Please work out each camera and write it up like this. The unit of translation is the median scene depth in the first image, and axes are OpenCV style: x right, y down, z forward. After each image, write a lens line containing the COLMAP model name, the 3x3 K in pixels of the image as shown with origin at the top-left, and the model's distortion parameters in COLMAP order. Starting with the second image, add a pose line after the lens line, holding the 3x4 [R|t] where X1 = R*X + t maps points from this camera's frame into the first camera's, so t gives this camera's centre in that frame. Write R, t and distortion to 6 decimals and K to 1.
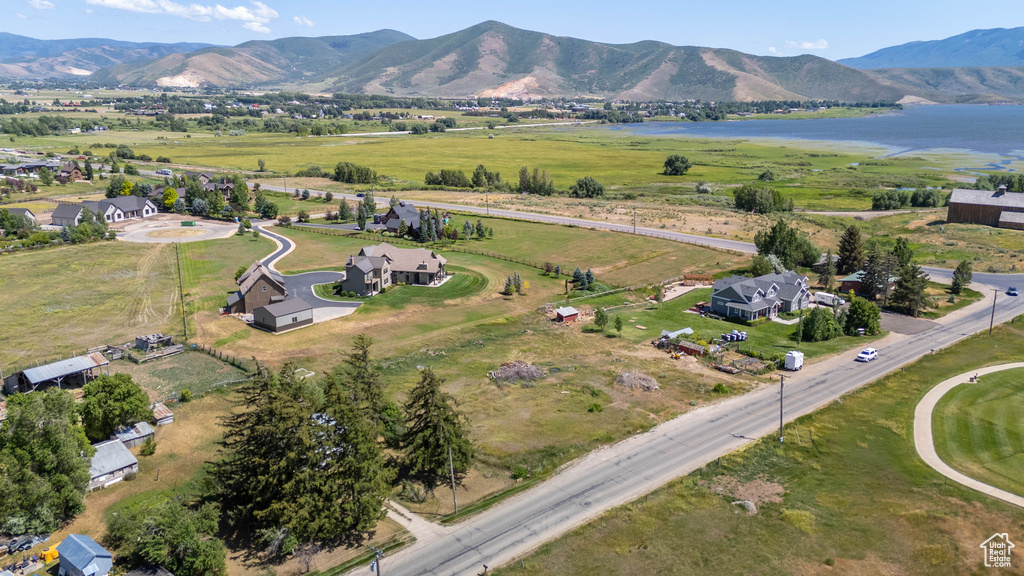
lens RADIAL K [[749.4, 0, 509.4], [0, 749.4, 284.2], [0, 0, 1]] dist [0.088173, -0.085580]
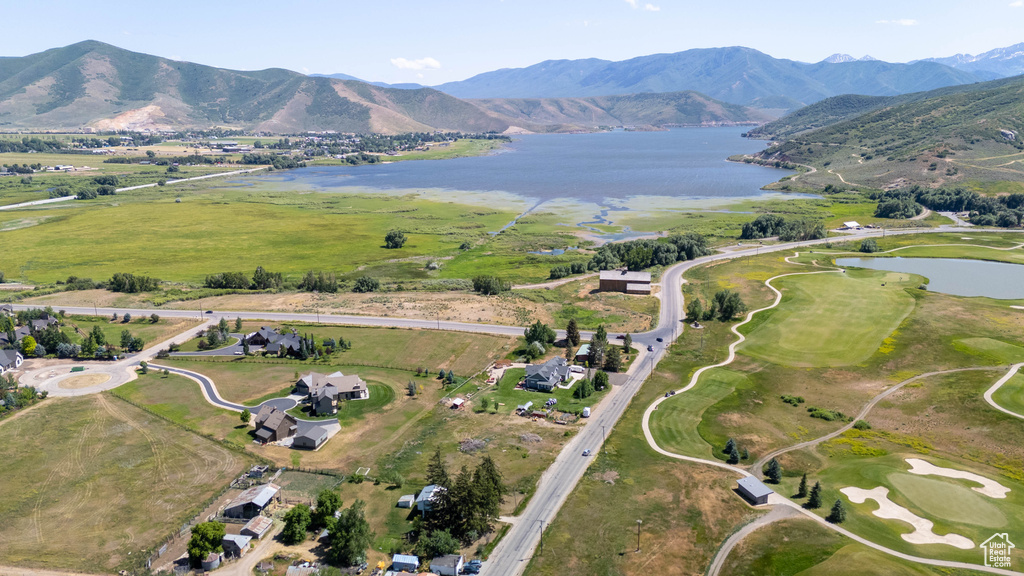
lens RADIAL K [[749.4, 0, 509.4], [0, 749.4, 284.2], [0, 0, 1]] dist [0.088173, -0.085580]
pose [[0.888248, -0.109268, 0.446179, -0.030784], [0.118147, 0.992964, 0.007967, -0.012769], [-0.443910, 0.045638, 0.894908, -0.034561]]
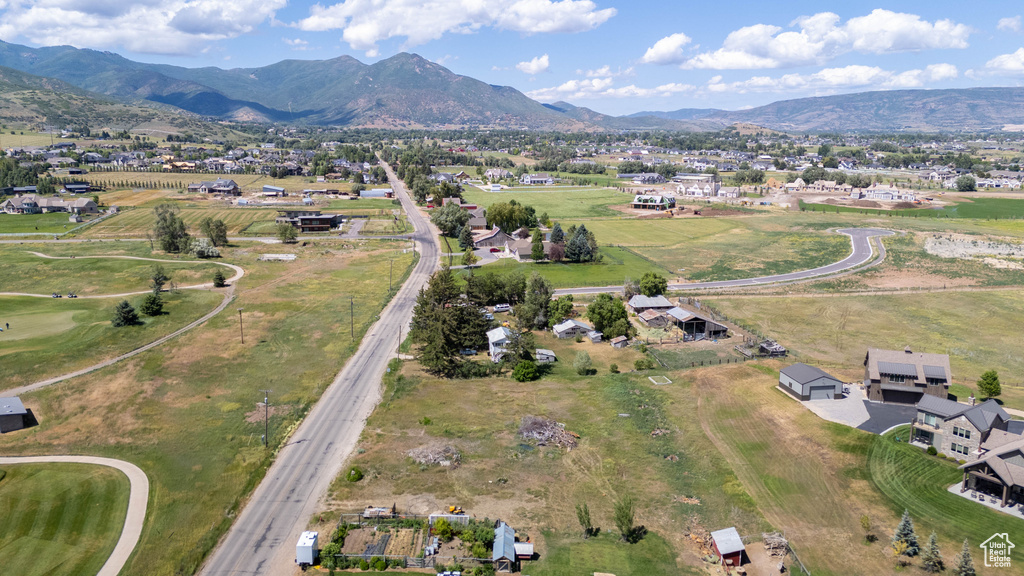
lens RADIAL K [[749.4, 0, 509.4], [0, 749.4, 284.2], [0, 0, 1]] dist [0.088173, -0.085580]
pose [[-0.660265, 0.148089, -0.736288, 0.030807], [-0.185234, 0.917971, 0.350739, -0.016465], [0.727831, 0.367966, -0.578673, 0.061427]]
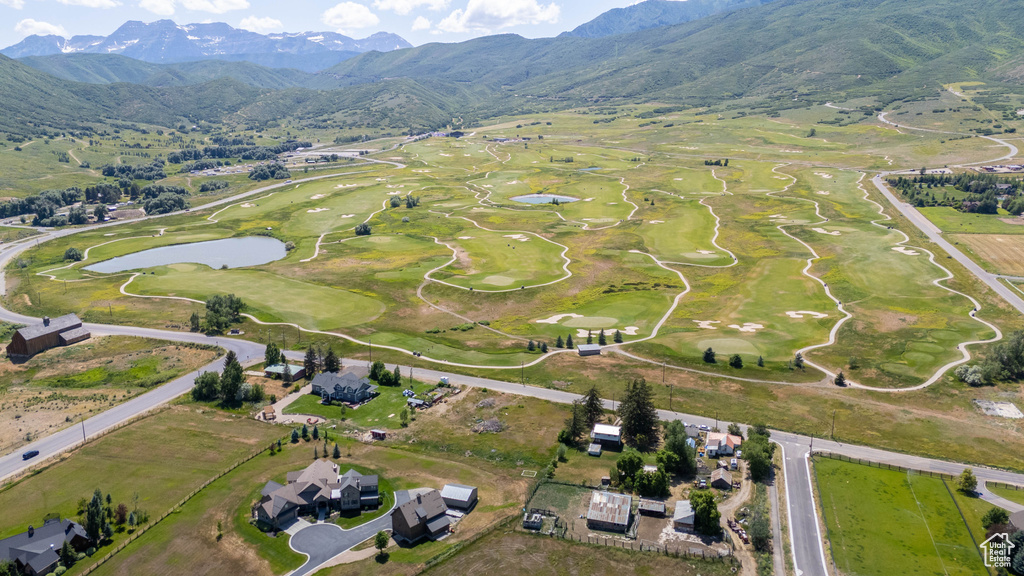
lens RADIAL K [[749.4, 0, 509.4], [0, 749.4, 284.2], [0, 0, 1]] dist [0.088173, -0.085580]
pose [[-0.357253, -0.211270, 0.909800, -0.076654], [0.237641, 0.921465, 0.307294, -0.036779], [-0.903270, 0.325987, -0.278990, 0.059034]]
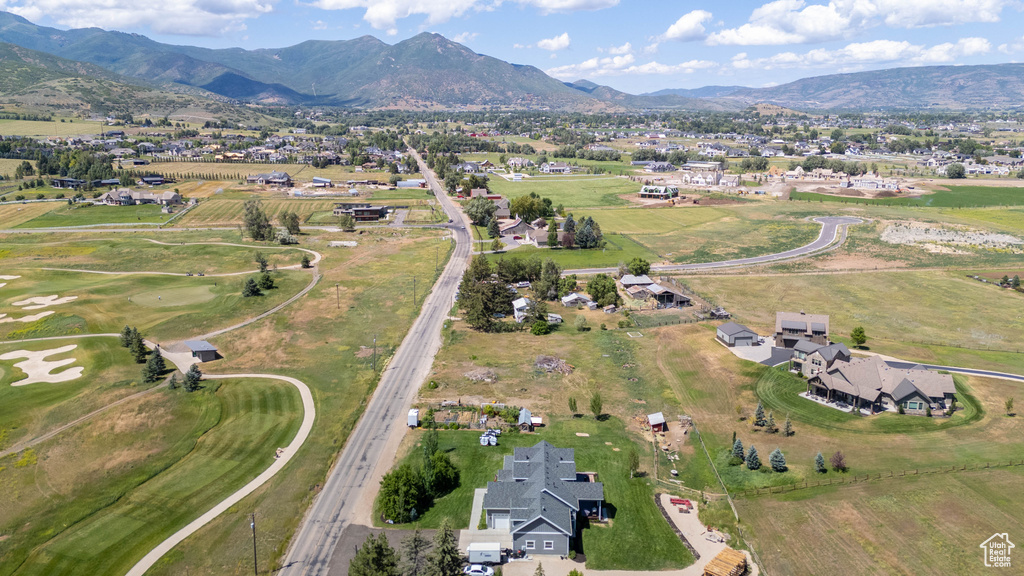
lens RADIAL K [[749.4, 0, 509.4], [0, 749.4, 284.2], [0, 0, 1]] dist [0.088173, -0.085580]
pose [[-0.680824, 0.167033, -0.713147, 0.046251], [-0.176147, 0.907736, 0.380772, -0.024199], [0.710951, 0.384857, -0.588586, 0.073678]]
